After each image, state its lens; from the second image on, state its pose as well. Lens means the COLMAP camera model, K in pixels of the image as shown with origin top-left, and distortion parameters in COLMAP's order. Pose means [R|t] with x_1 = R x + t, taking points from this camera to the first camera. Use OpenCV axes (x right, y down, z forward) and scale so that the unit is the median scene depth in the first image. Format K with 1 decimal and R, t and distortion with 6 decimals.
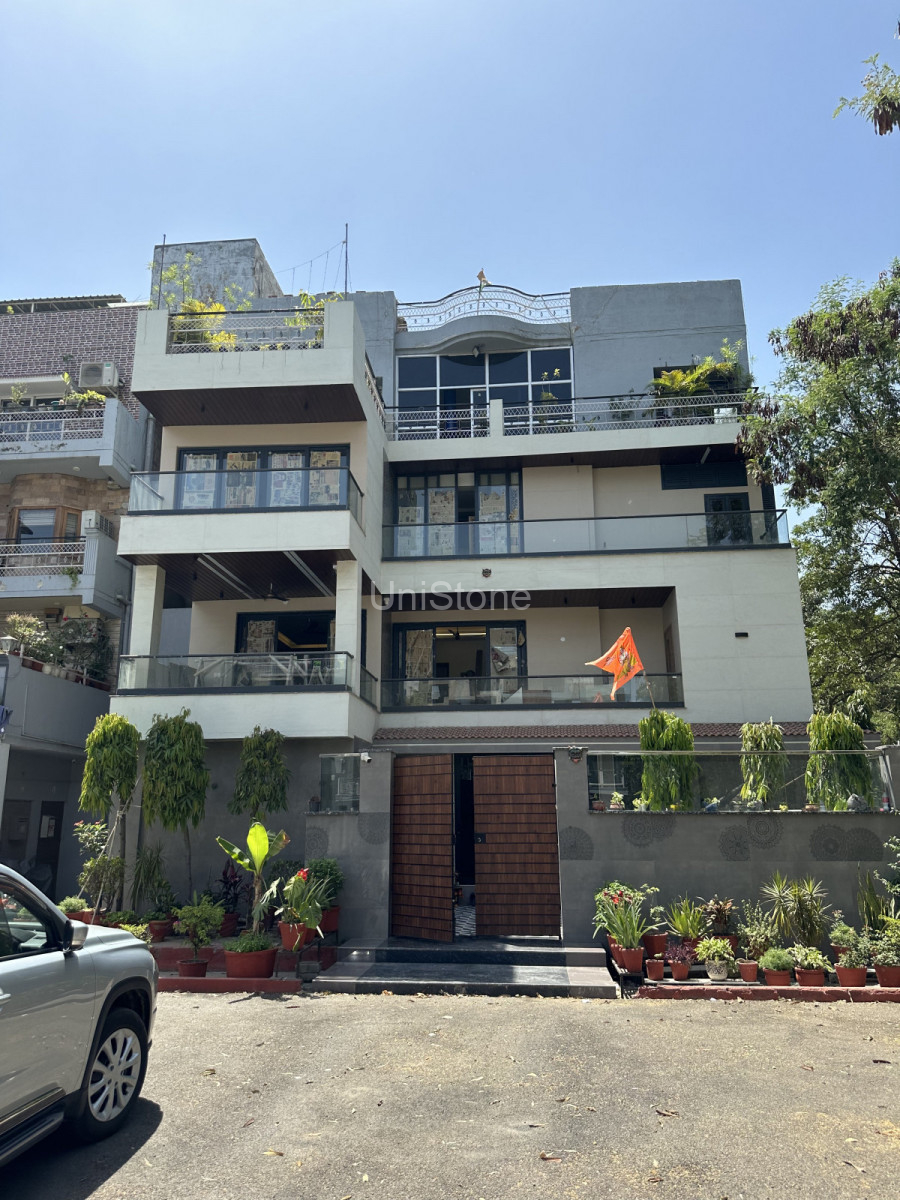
lens RADIAL K [[856.4, 0, 453.2], [0, 856.4, 592.2], [0, 0, 1]] dist [0.062950, -0.078718]
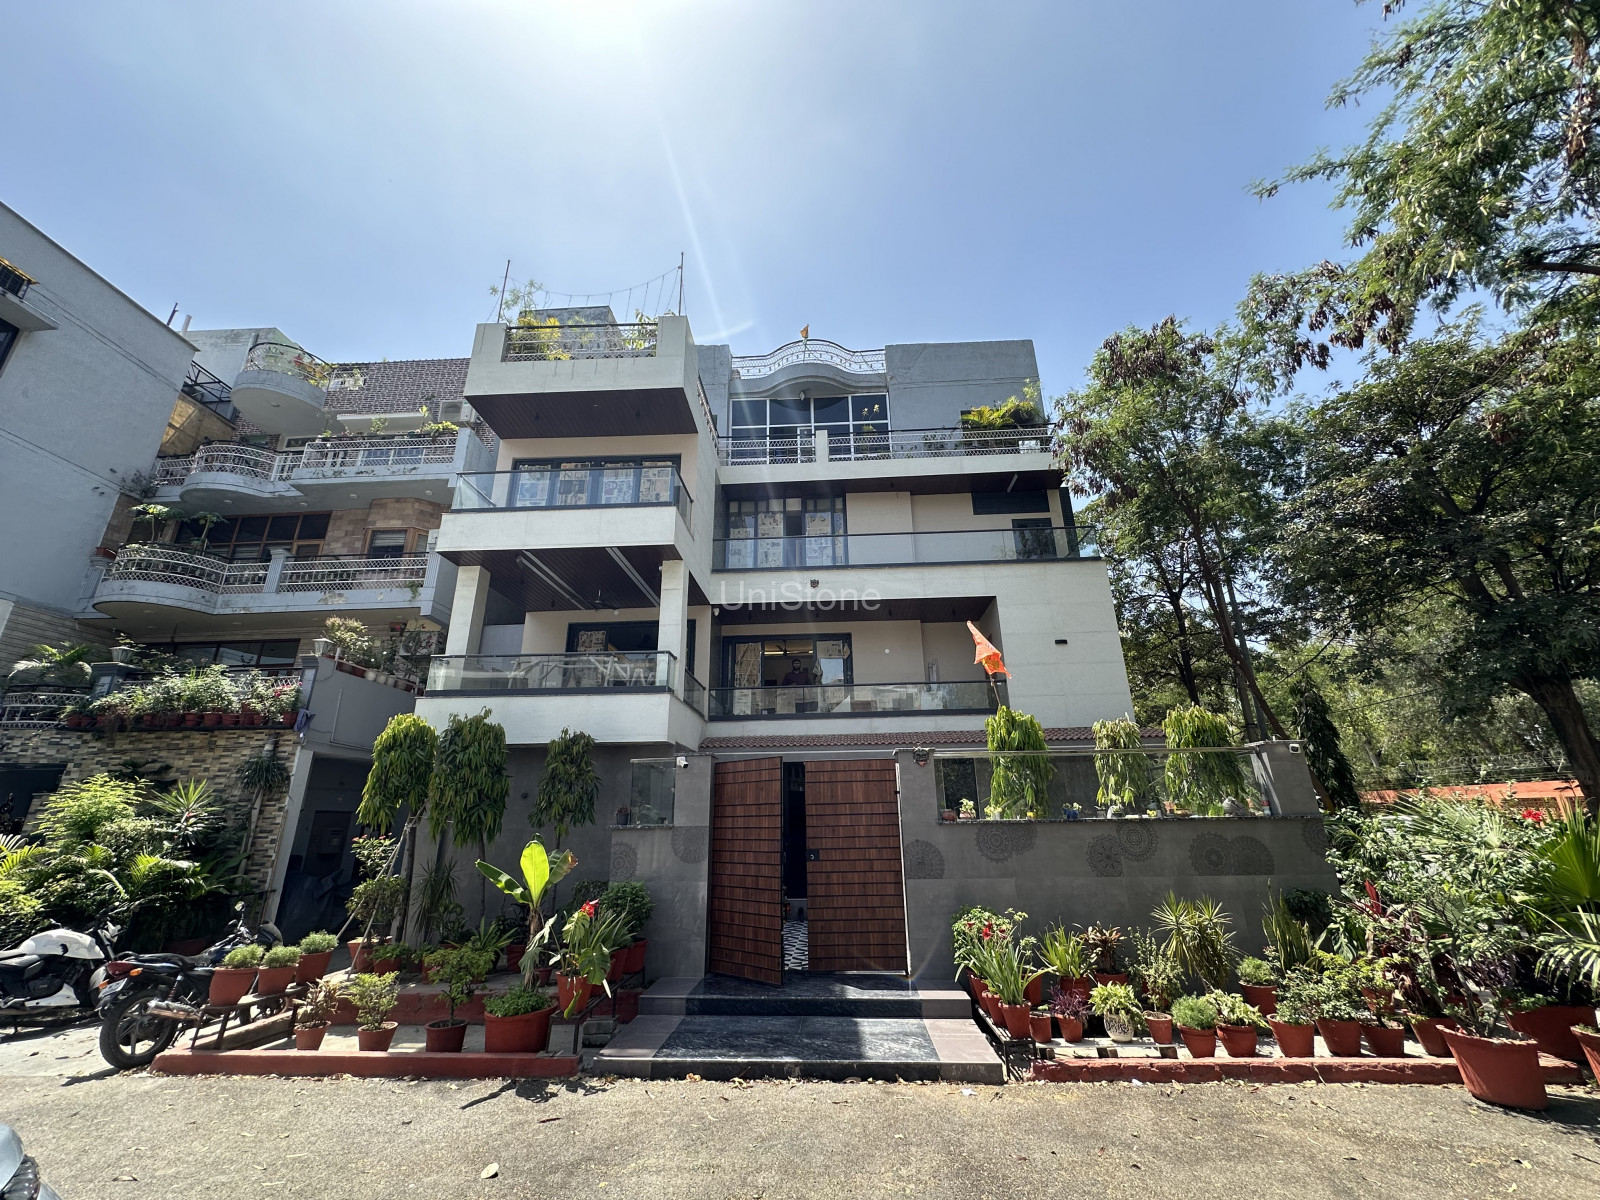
lens RADIAL K [[646.6, 0, 801.0], [0, 646.6, 587.3], [0, 0, 1]] dist [-0.000436, 0.000078]
pose [[0.999478, 0.002100, 0.032245, -0.002084], [0.000927, 0.995612, -0.093572, 0.065056], [-0.032300, 0.093553, 0.995090, 0.268788]]
